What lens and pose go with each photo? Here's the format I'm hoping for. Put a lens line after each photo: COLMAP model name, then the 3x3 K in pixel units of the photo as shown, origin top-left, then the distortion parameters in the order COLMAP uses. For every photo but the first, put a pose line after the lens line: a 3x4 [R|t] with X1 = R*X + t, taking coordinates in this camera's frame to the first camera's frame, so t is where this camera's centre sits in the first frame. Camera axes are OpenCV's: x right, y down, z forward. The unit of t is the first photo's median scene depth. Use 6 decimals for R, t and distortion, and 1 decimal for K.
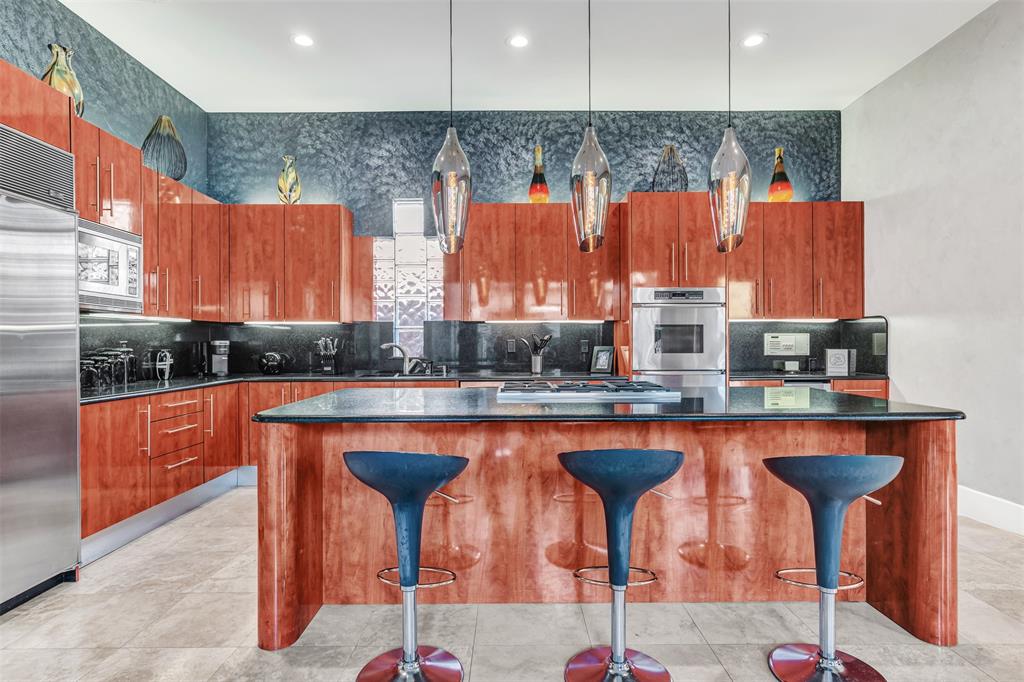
lens RADIAL K [[539.1, 0, 514.4], [0, 539.1, 351.7], [0, 0, 1]] dist [-0.002654, 0.001302]
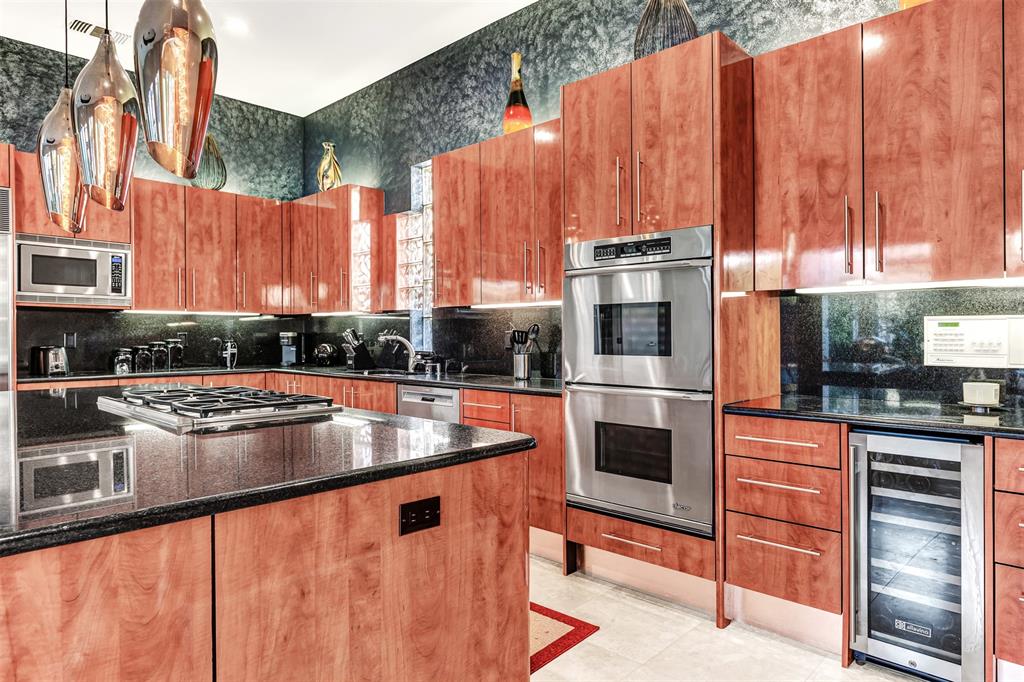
lens RADIAL K [[616.9, 0, 512.0], [0, 616.9, 341.0], [0, 0, 1]] dist [-0.000648, -0.000189]
pose [[0.723417, 0.010432, -0.690332, 0.574530], [-0.012444, 0.999920, 0.002070, -0.010454], [0.690299, 0.007093, 0.723489, 0.407832]]
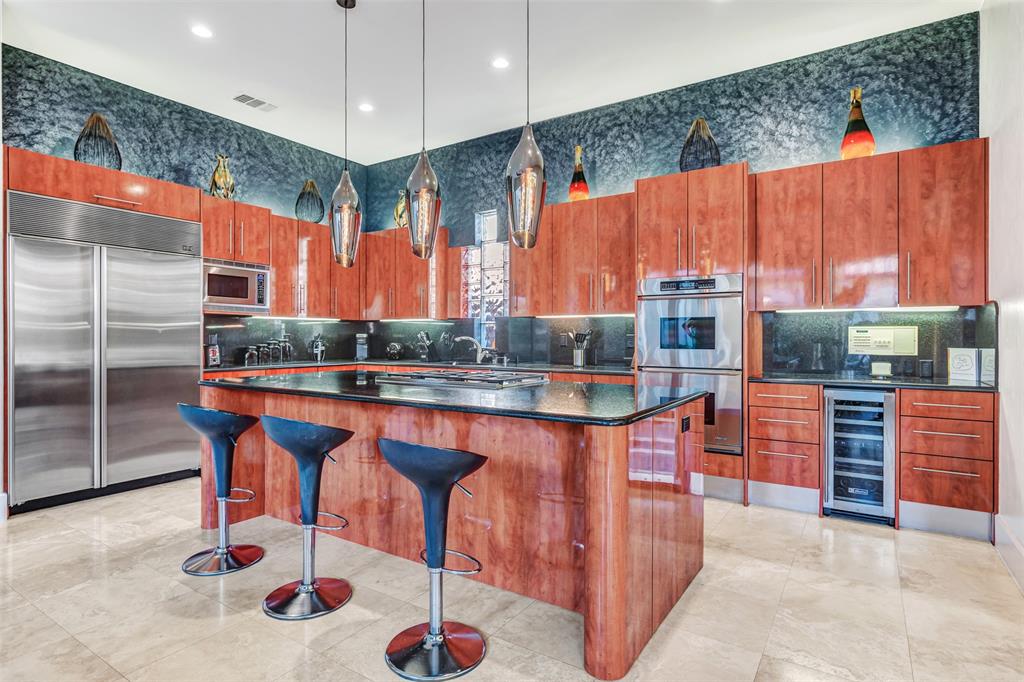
lens RADIAL K [[541.0, 0, 512.0], [0, 541.0, 341.0], [0, 0, 1]] dist [0.000936, 0.001927]
pose [[0.833035, 0.010024, -0.553130, 0.496928], [-0.013593, 0.999905, -0.002351, -0.004094], [0.553054, 0.009477, 0.833092, 0.070285]]
